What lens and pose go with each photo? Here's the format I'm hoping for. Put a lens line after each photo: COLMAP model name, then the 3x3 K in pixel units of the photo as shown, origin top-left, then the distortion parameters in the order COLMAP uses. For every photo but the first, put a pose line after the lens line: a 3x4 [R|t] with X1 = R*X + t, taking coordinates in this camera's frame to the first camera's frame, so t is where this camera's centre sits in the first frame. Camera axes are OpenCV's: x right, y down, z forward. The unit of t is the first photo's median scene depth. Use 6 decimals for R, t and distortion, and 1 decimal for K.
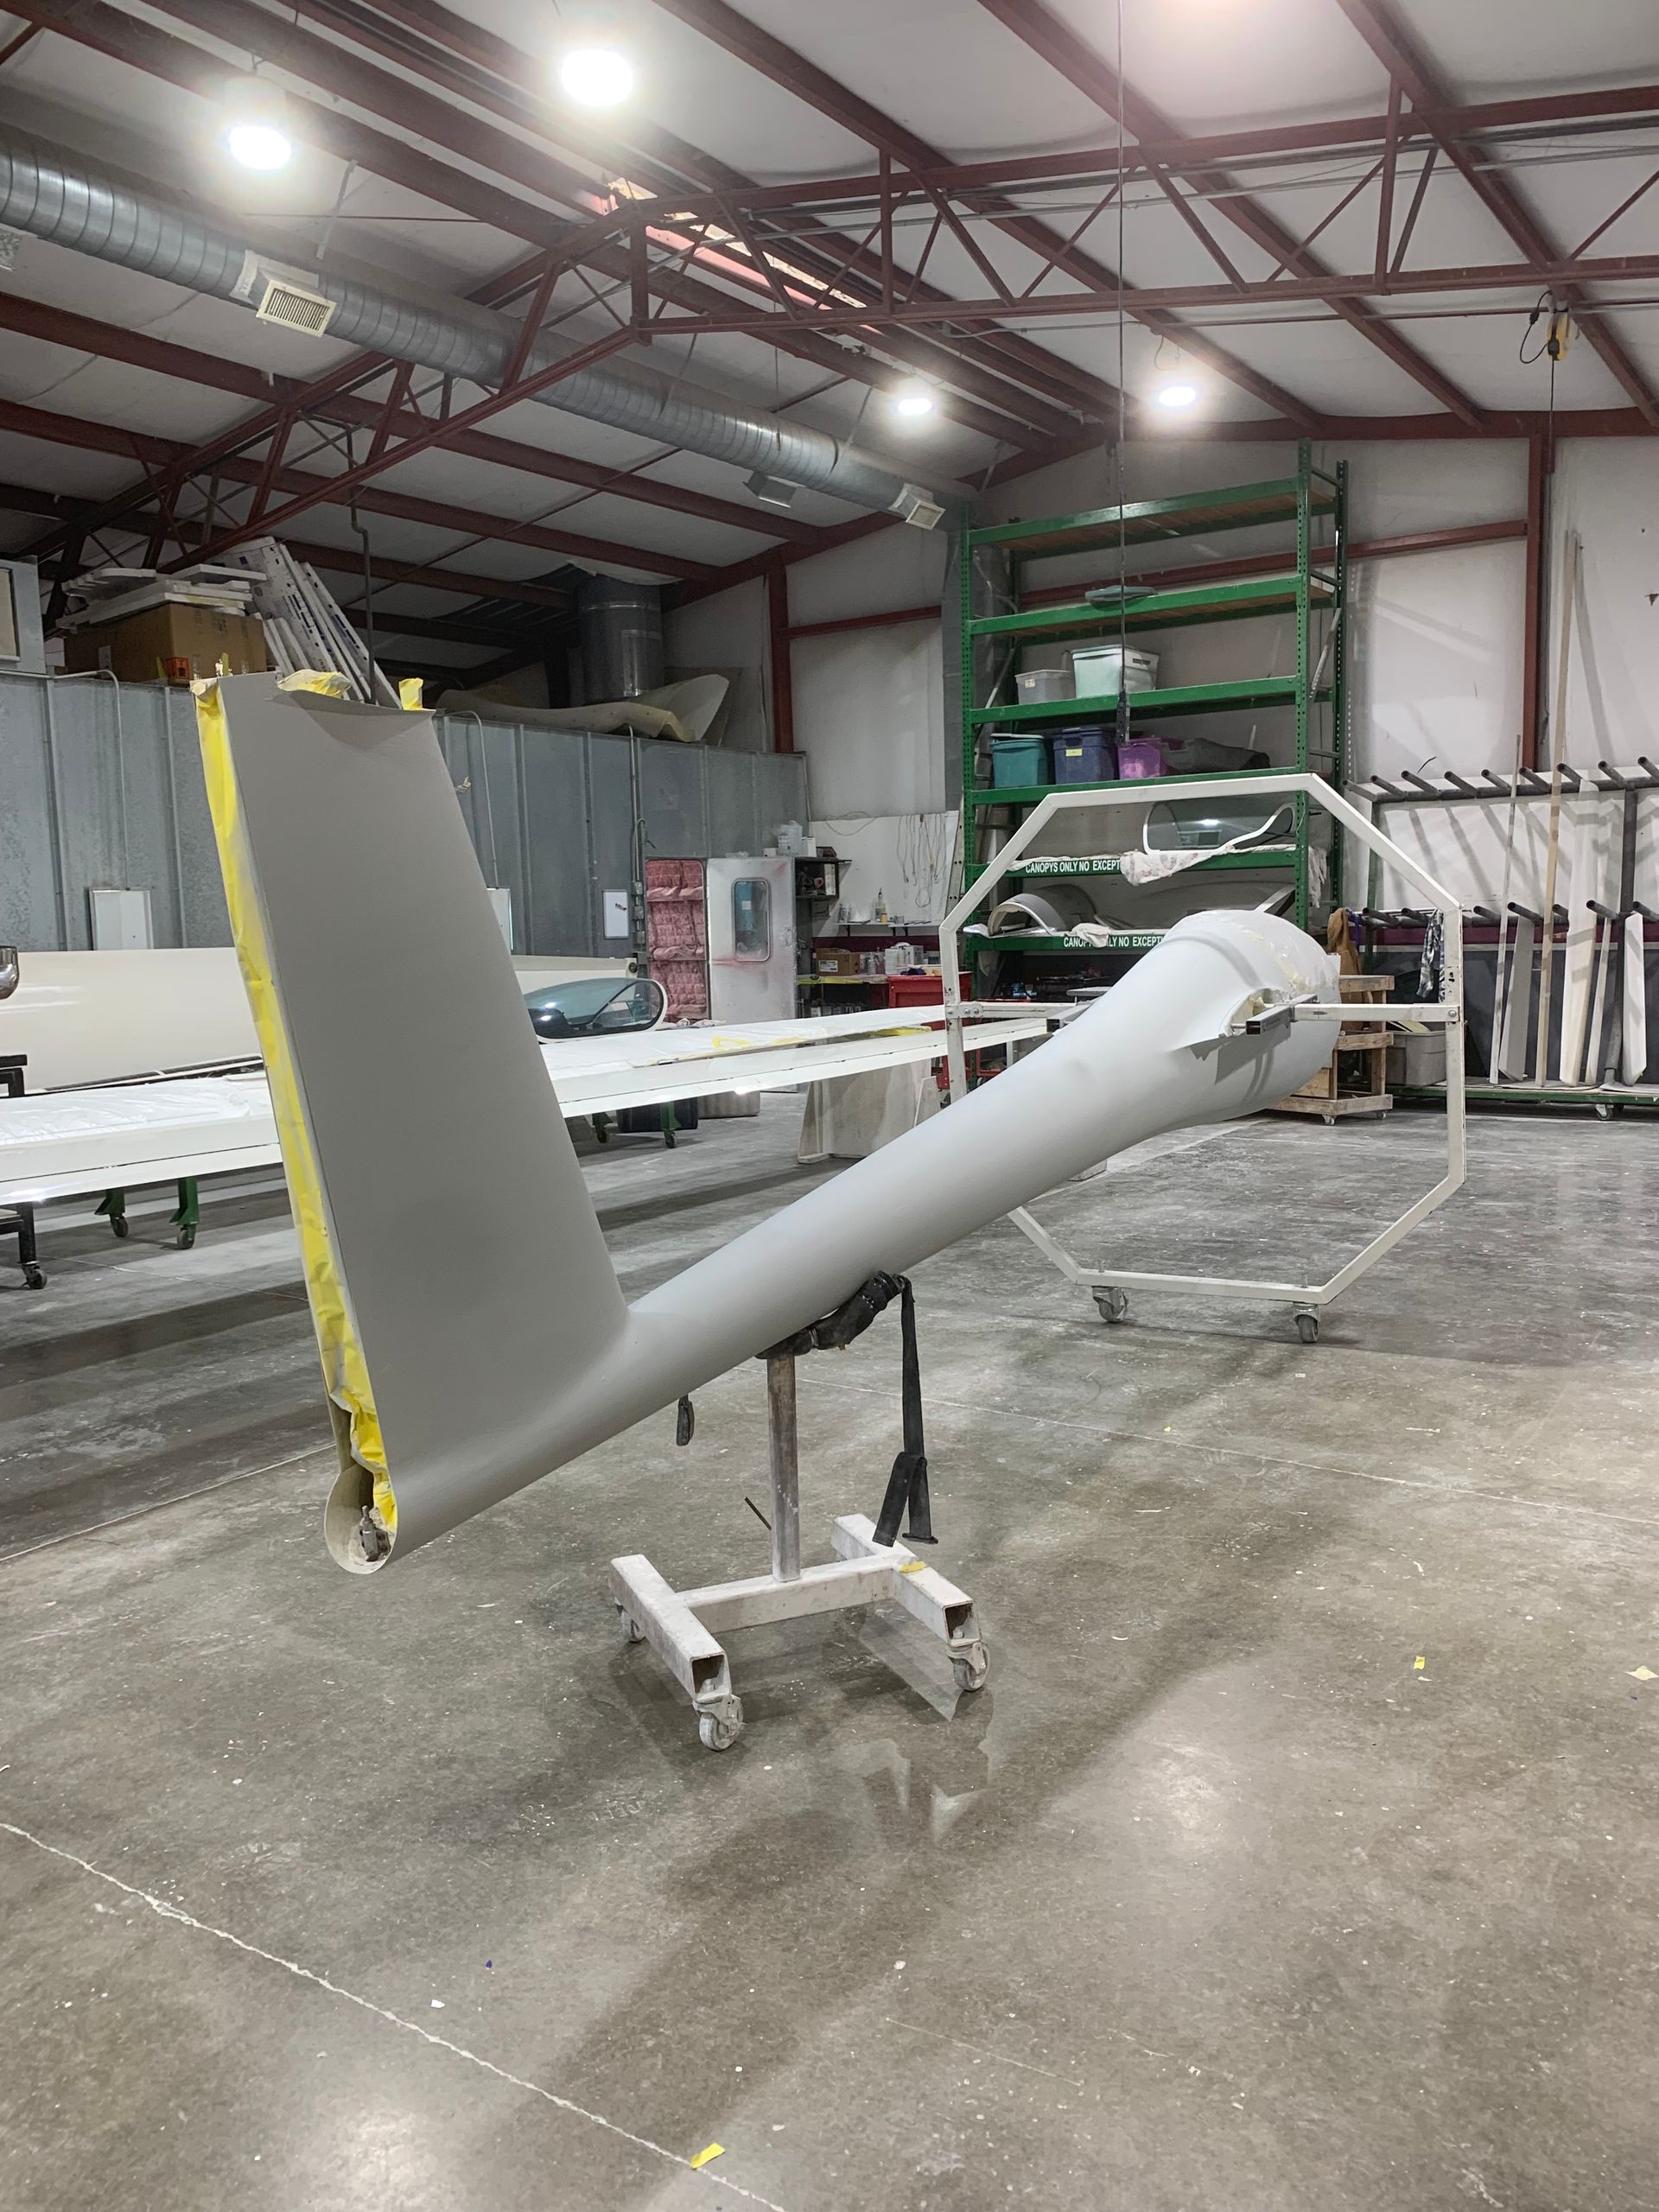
lens RADIAL K [[1669.5, 0, 794.4], [0, 1669.5, 1111.9], [0, 0, 1]] dist [0.008168, -0.001710]
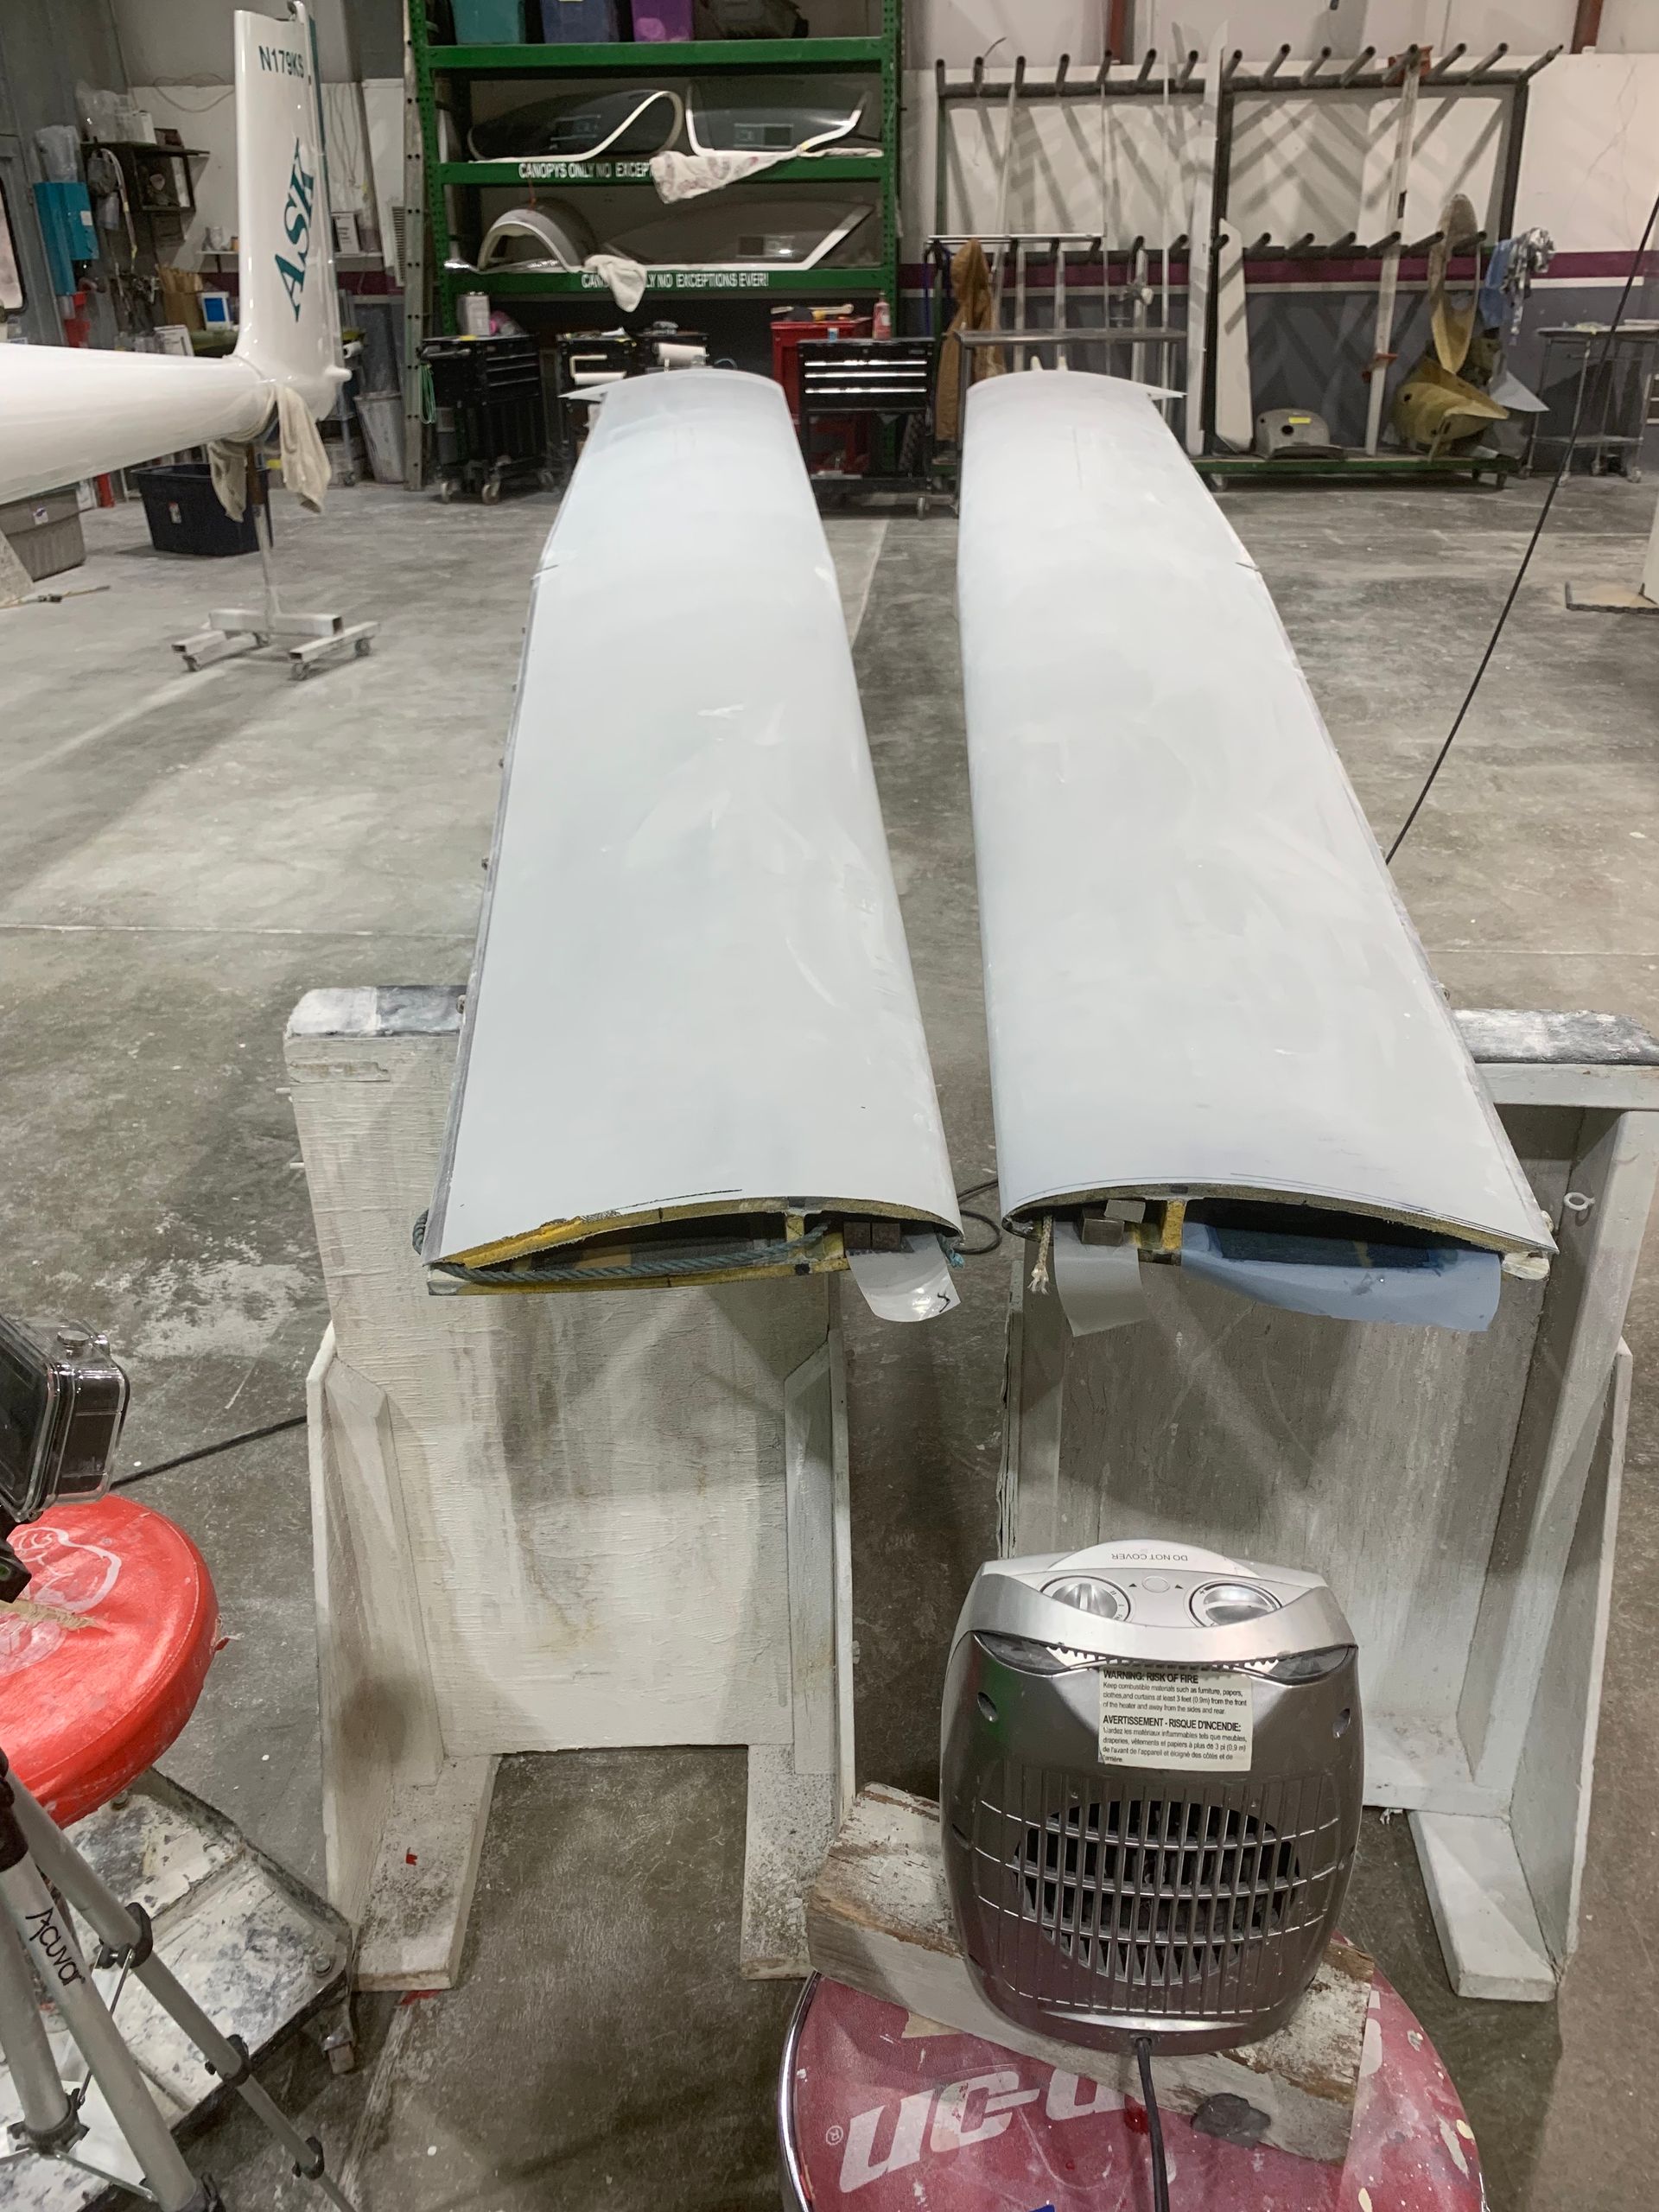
lens RADIAL K [[1669.5, 0, 794.4], [0, 1669.5, 1111.9], [0, 0, 1]] dist [0.008168, -0.001710]
pose [[0.859082, -0.222187, 0.461097, -0.207762], [0.048570, 0.932189, 0.358698, -0.016611], [-0.509528, -0.285755, 0.811619, 0.217438]]
